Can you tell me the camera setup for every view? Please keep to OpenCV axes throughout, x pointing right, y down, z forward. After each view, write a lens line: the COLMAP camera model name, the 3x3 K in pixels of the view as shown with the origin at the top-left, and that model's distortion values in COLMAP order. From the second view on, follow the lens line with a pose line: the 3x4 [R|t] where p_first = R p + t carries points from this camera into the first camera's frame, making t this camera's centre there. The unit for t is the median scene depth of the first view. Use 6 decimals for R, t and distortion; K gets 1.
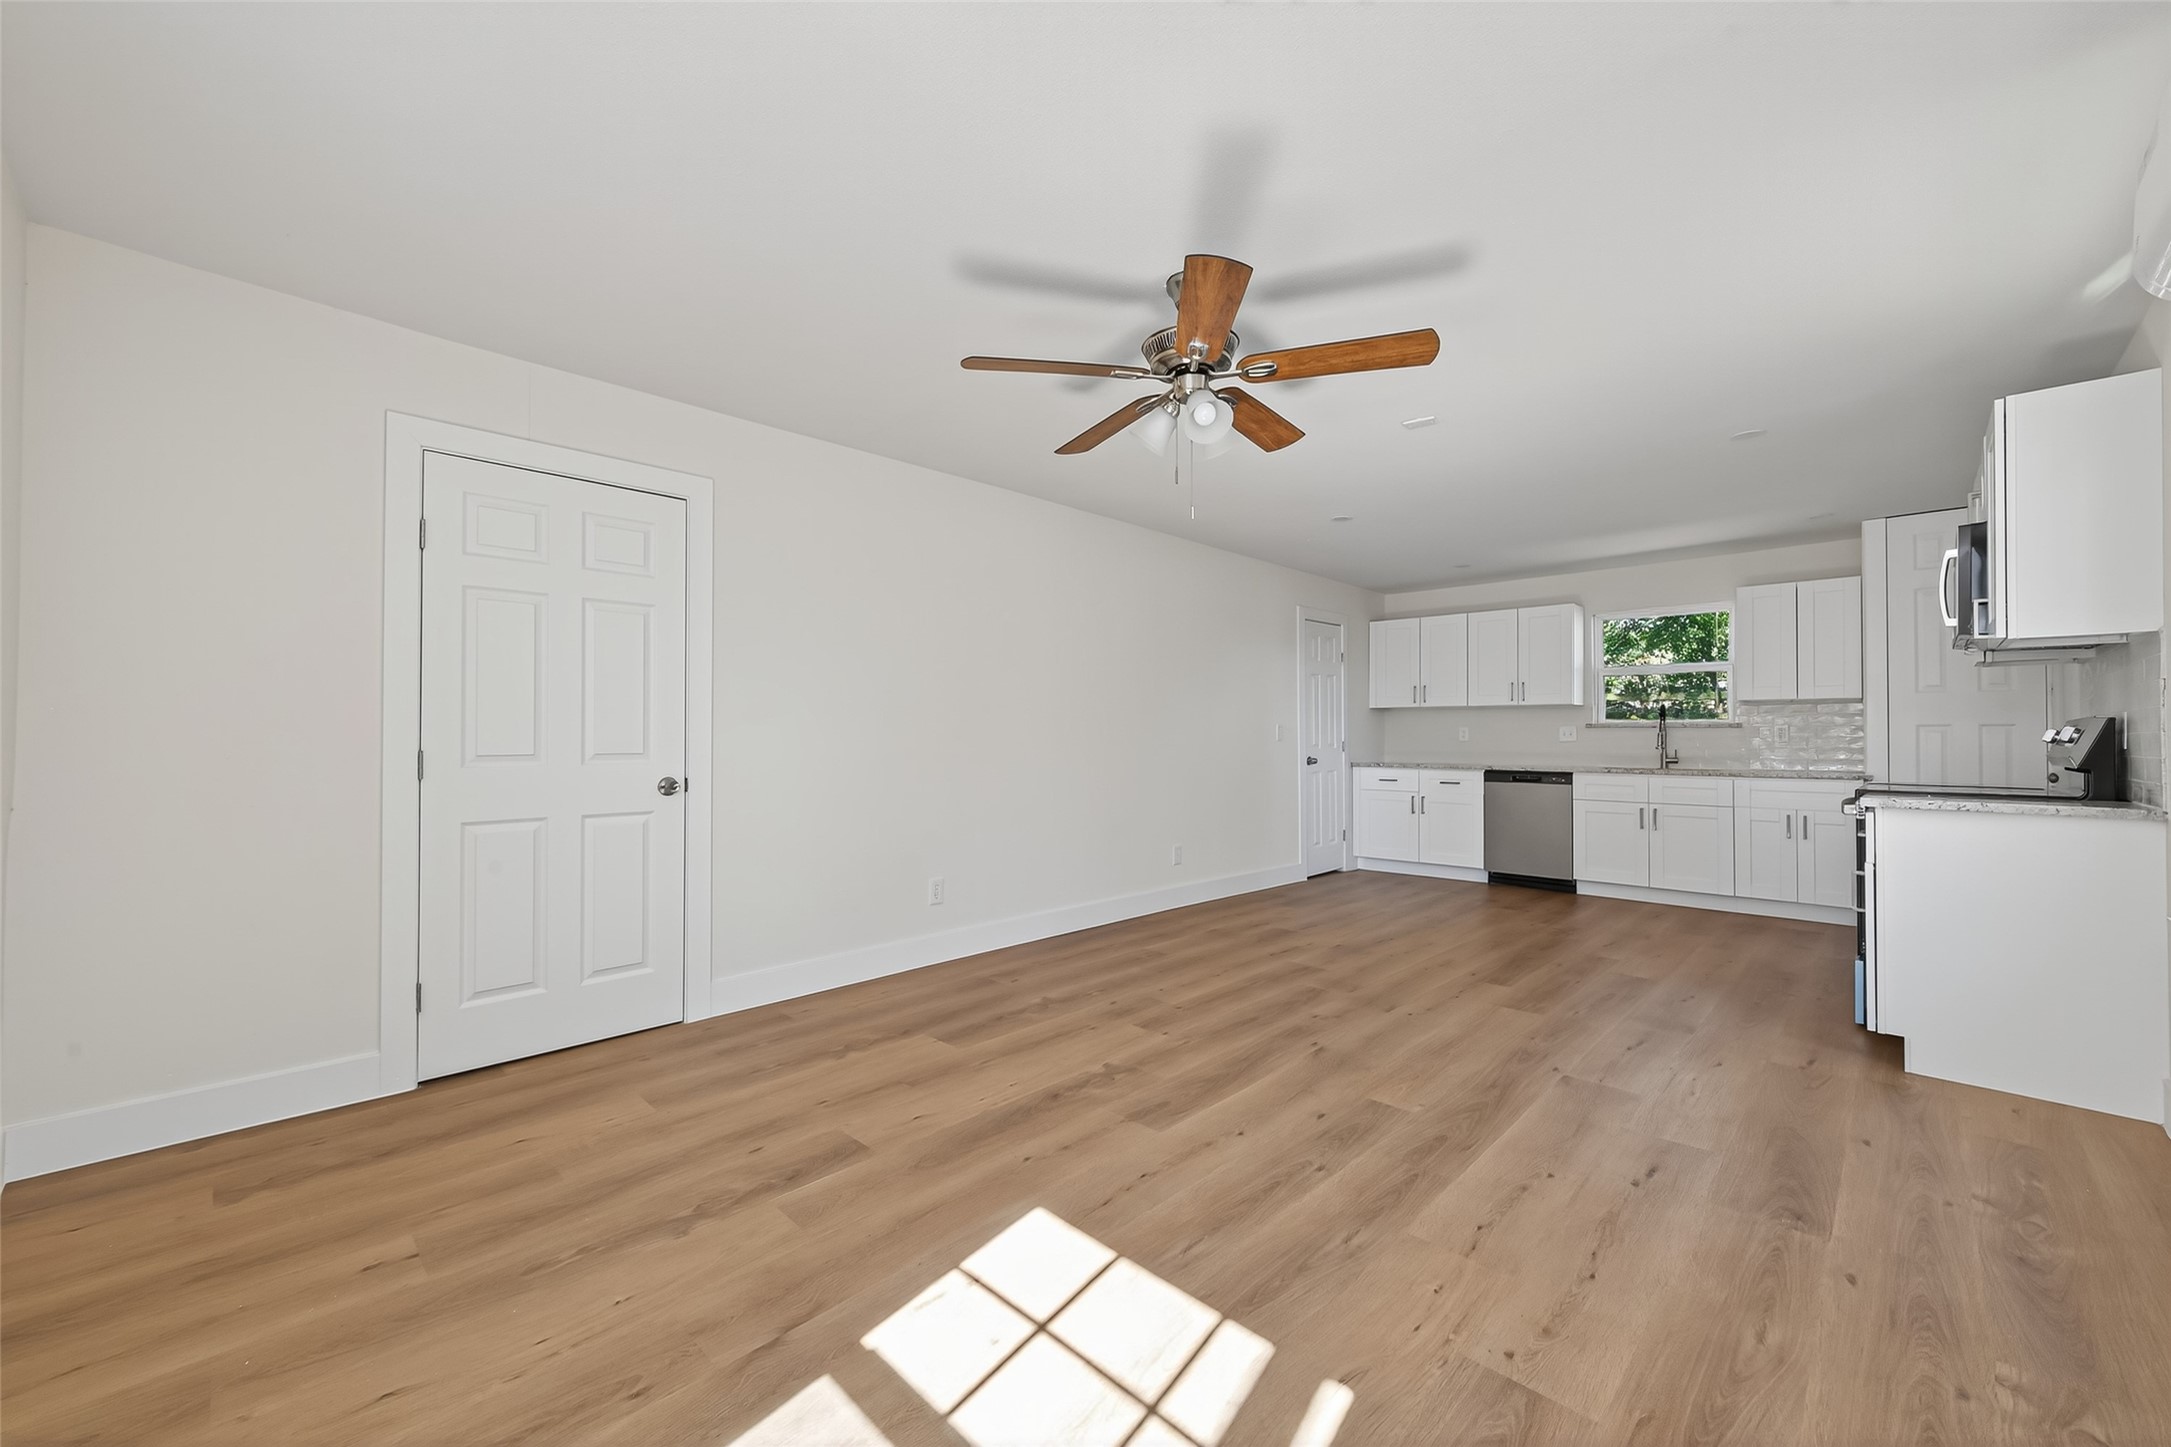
lens RADIAL K [[840.9, 0, 1084.8], [0, 840.9, 716.7], [0, 0, 1]] dist [0.006836, -0.001050]
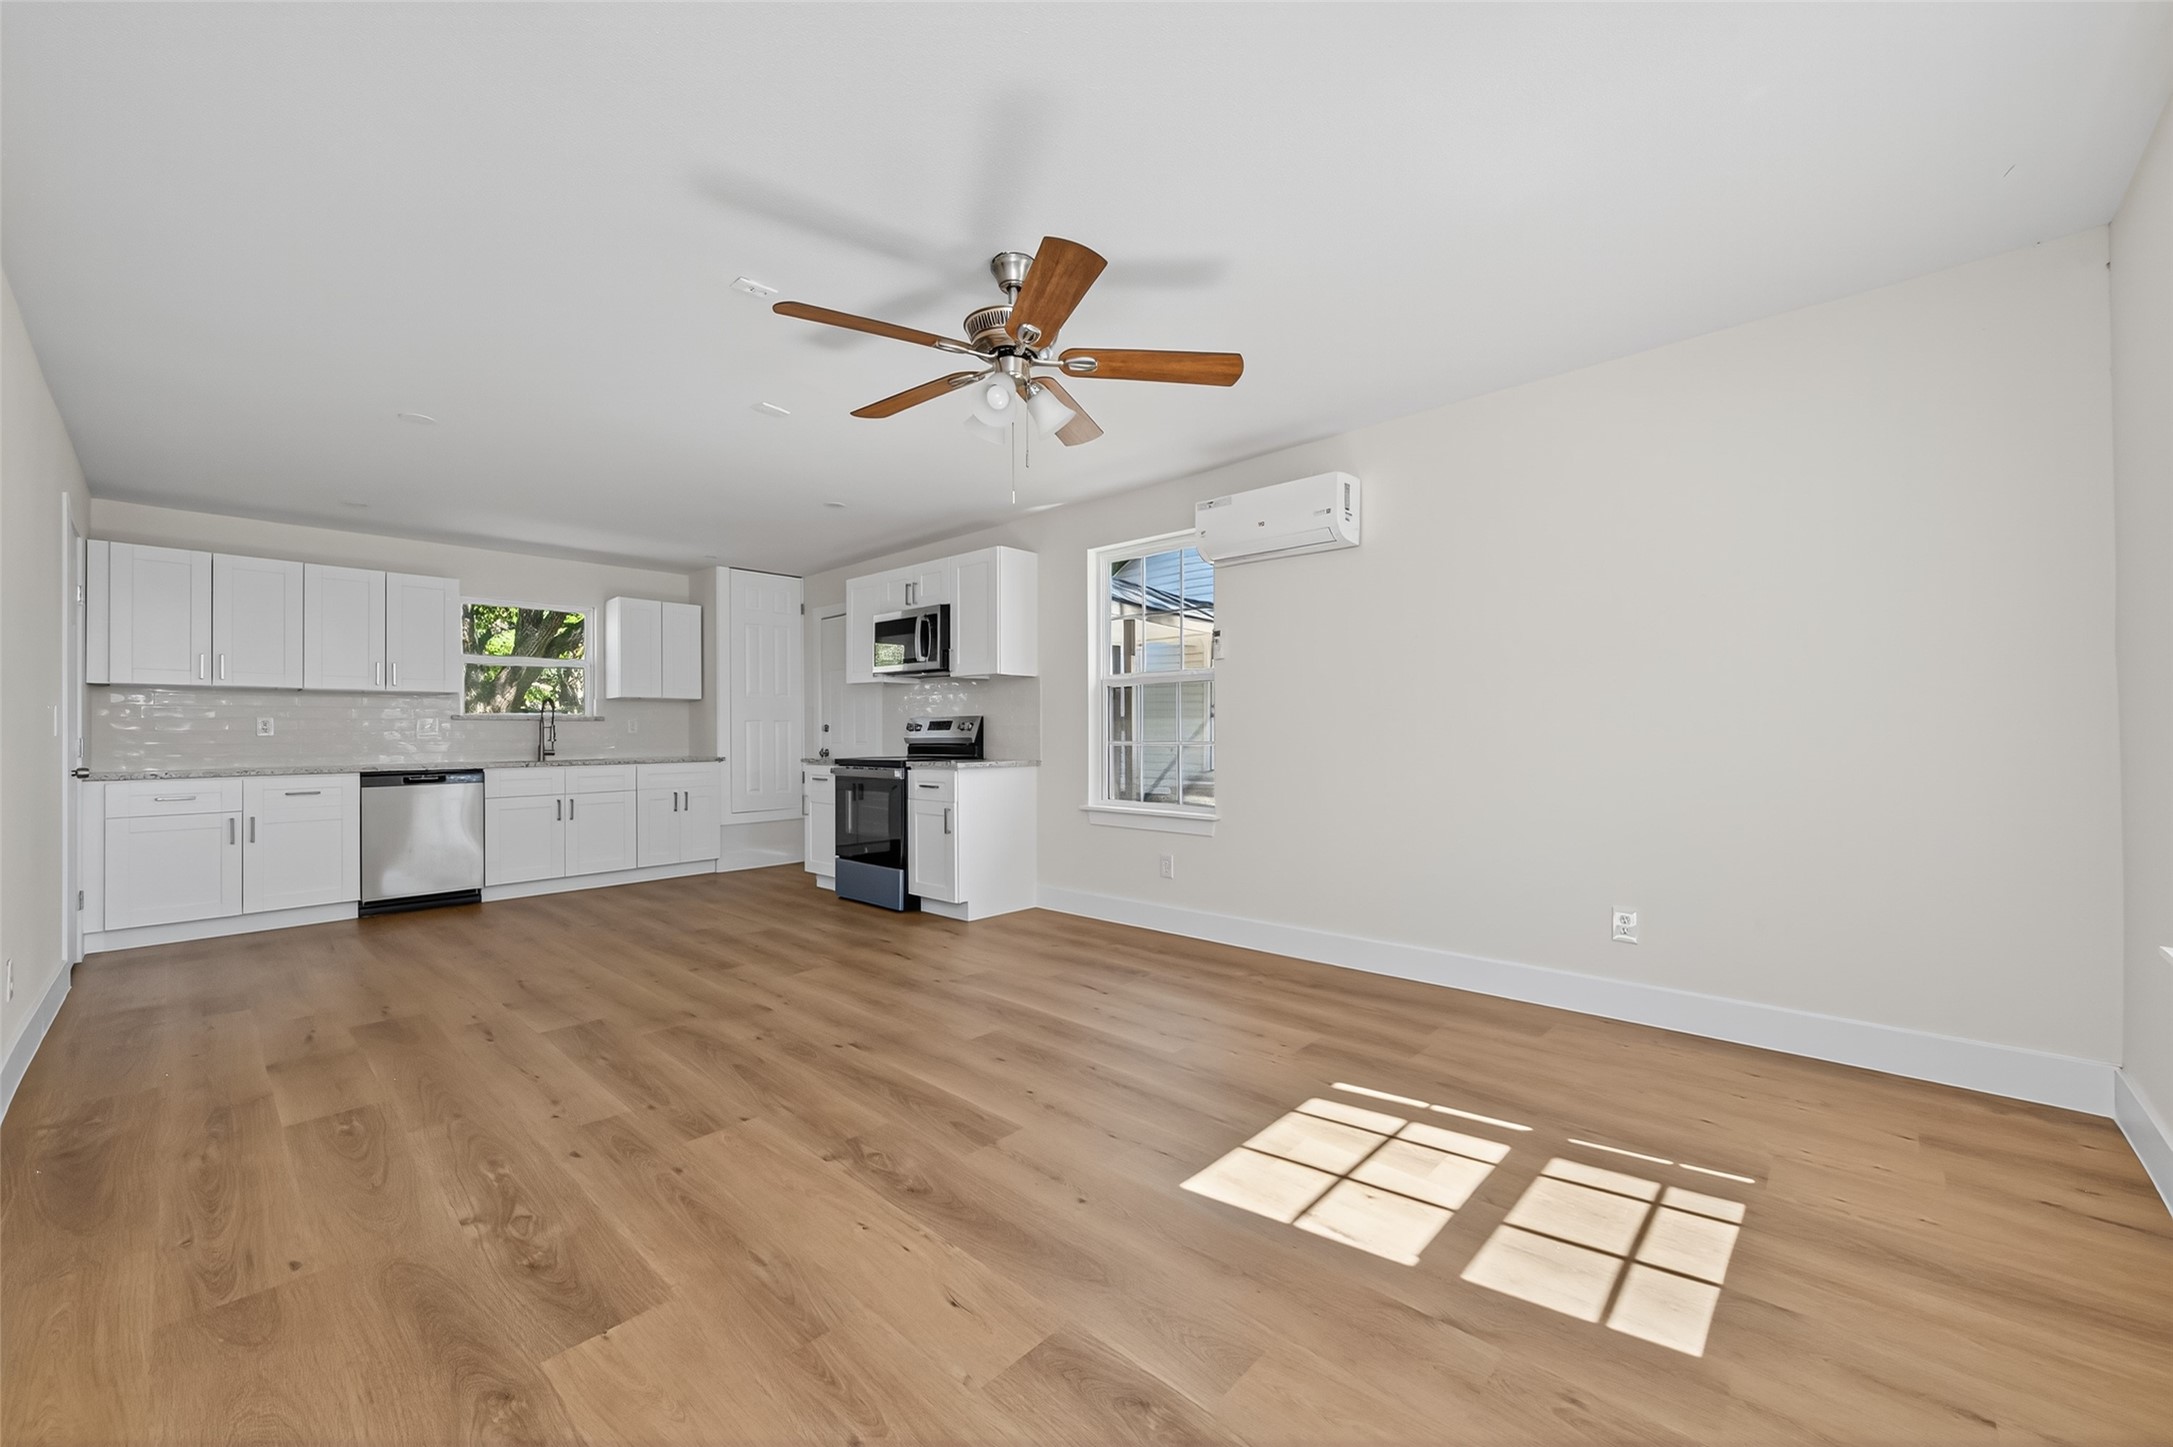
lens RADIAL K [[841.7, 0, 1087.5], [0, 841.7, 734.6], [0, 0, 1]] dist [0.006836, -0.001050]
pose [[-0.023717, -0.007504, 0.999691, -0.590384], [-0.018233, 0.999809, 0.007072, 0.018927], [-0.999552, -0.018059, -0.023849, 0.637129]]
